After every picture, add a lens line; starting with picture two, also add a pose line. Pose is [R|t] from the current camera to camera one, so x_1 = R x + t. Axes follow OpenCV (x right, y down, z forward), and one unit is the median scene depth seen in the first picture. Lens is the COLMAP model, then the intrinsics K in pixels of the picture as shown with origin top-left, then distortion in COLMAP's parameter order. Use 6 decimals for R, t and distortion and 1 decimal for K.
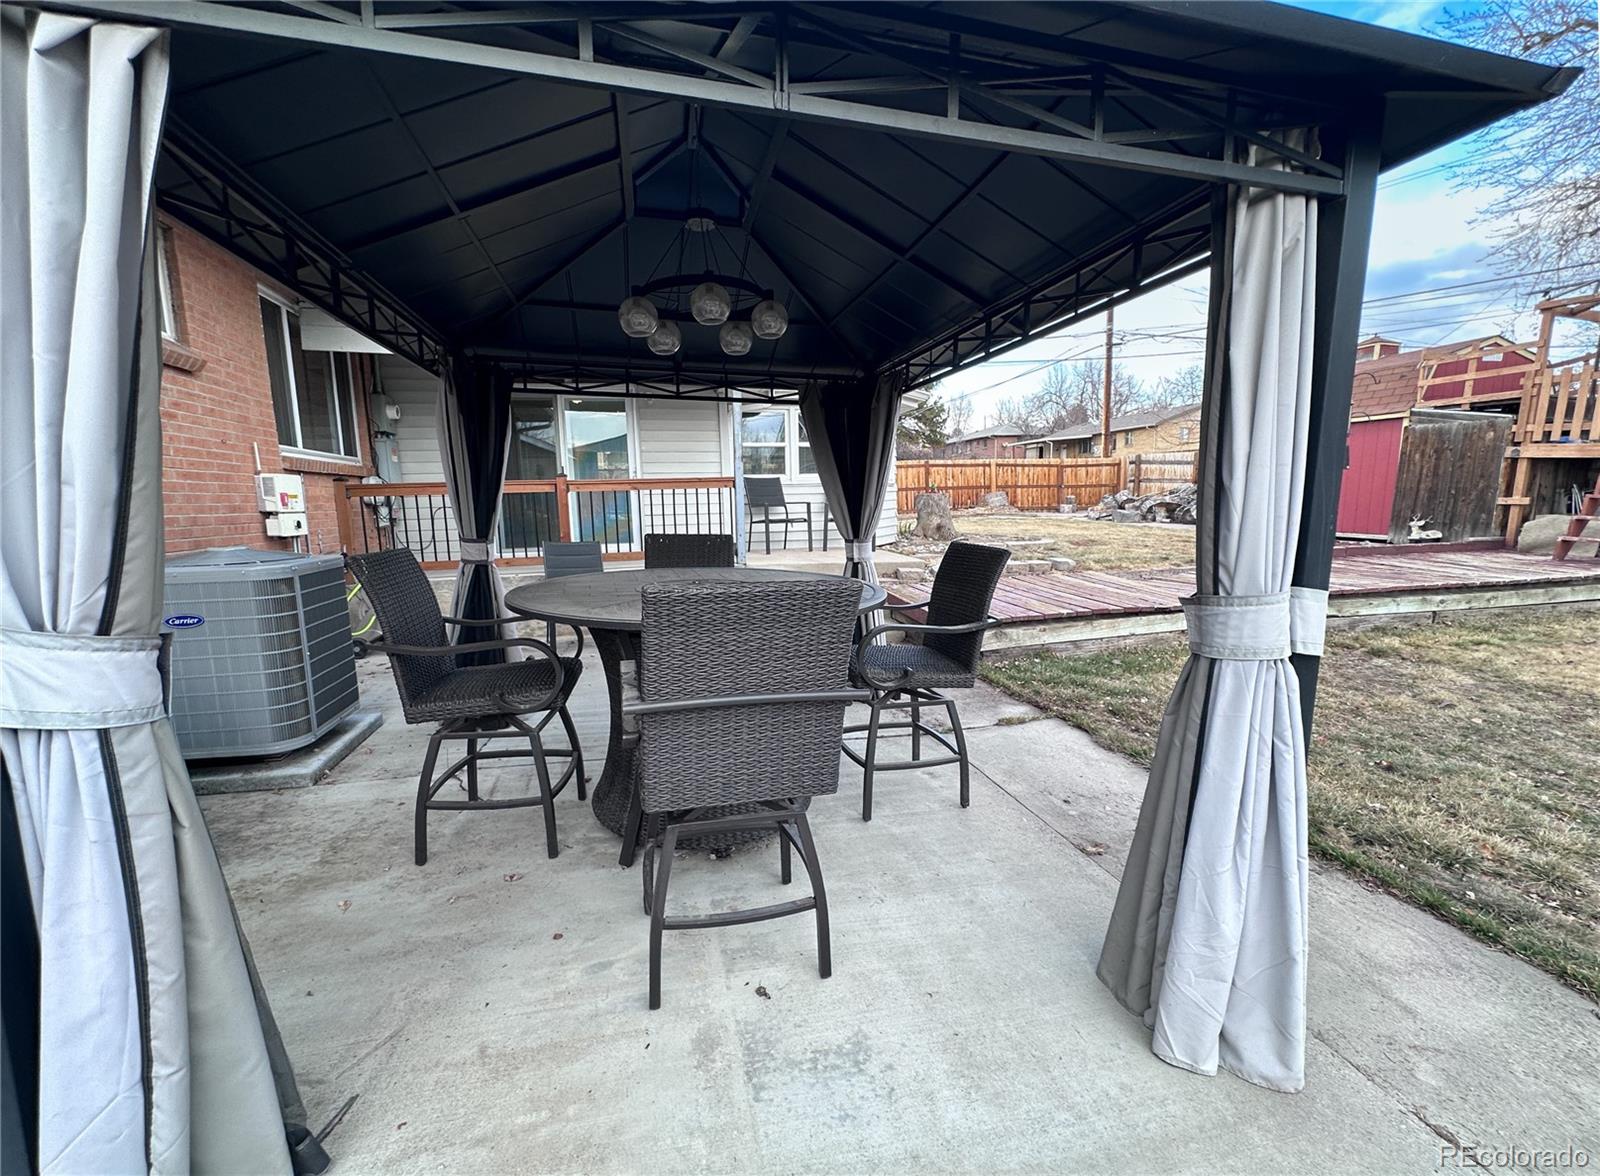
lens RADIAL K [[682.8, 0, 853.7], [0, 682.8, 612.0], [0, 0, 1]] dist [-0.001665, 0.000077]
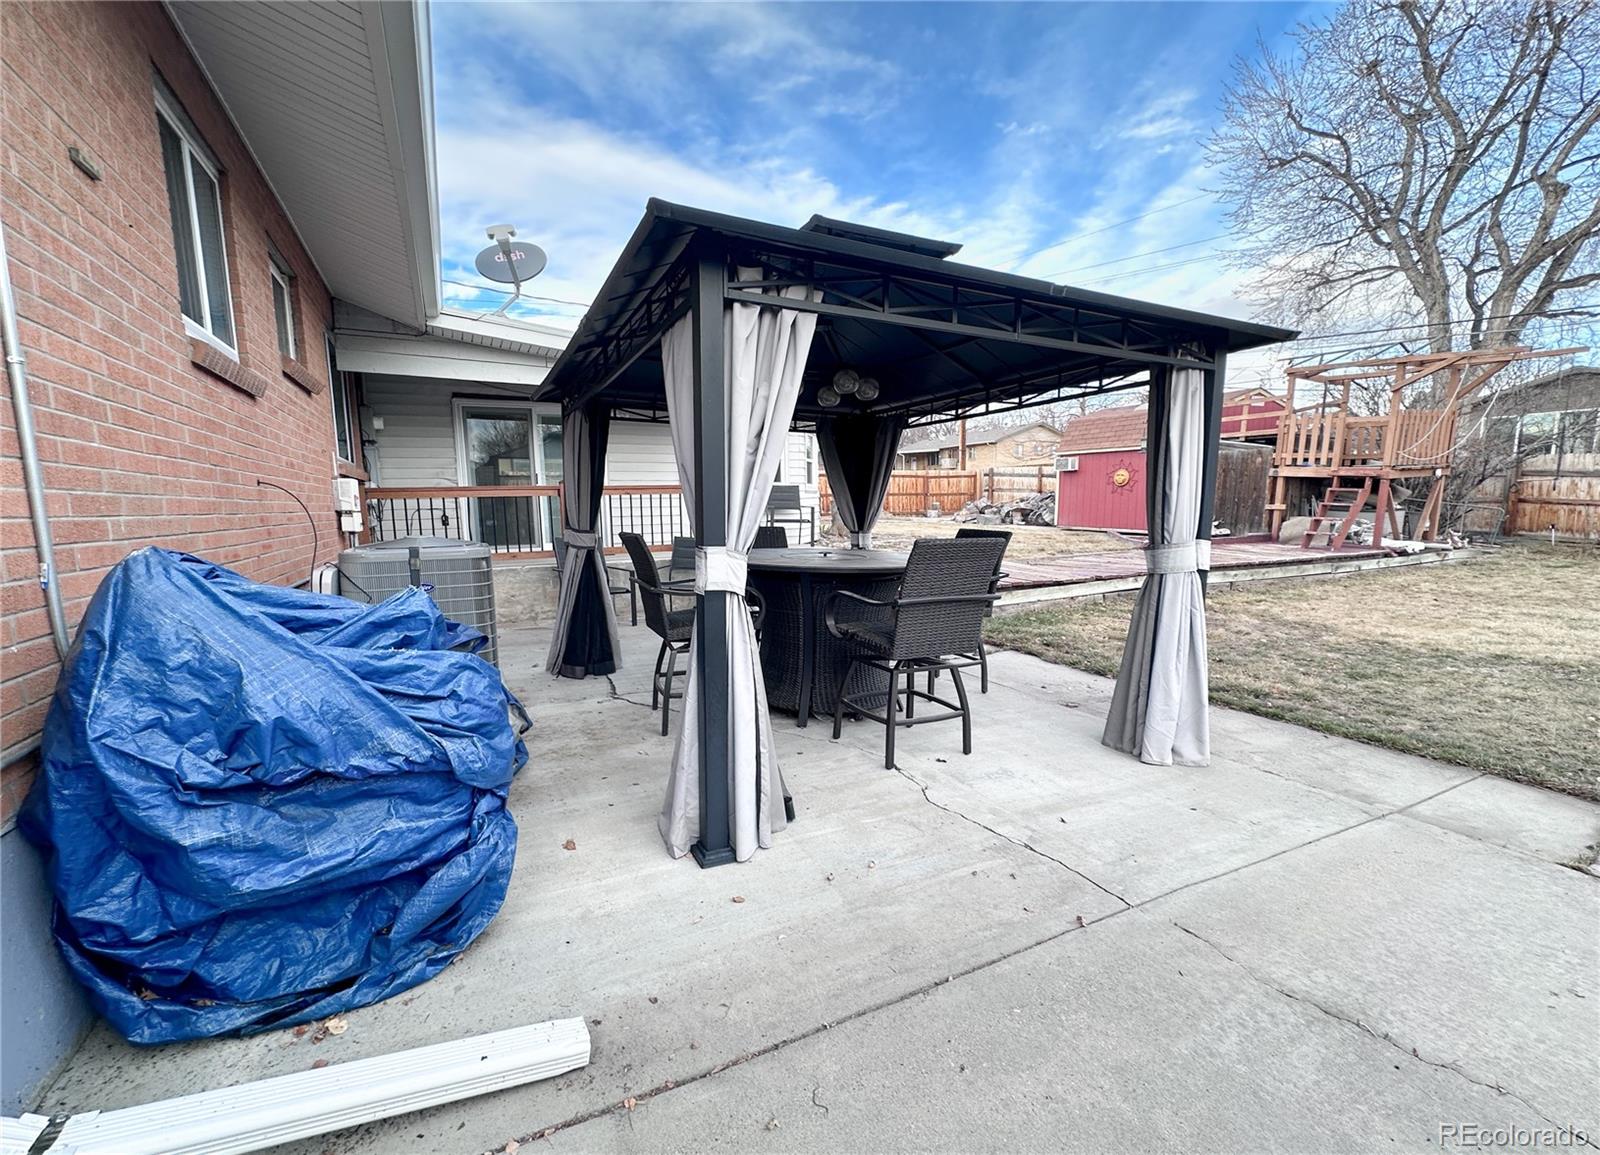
lens RADIAL K [[681.9, 0, 795.0], [0, 681.9, 601.1], [0, 0, 1]] dist [-0.001505, -0.000236]
pose [[0.987775, -0.017138, 0.154941, -0.277393], [0.021147, 0.999482, -0.024261, 0.053185], [-0.154445, 0.027240, 0.987626, -0.274074]]
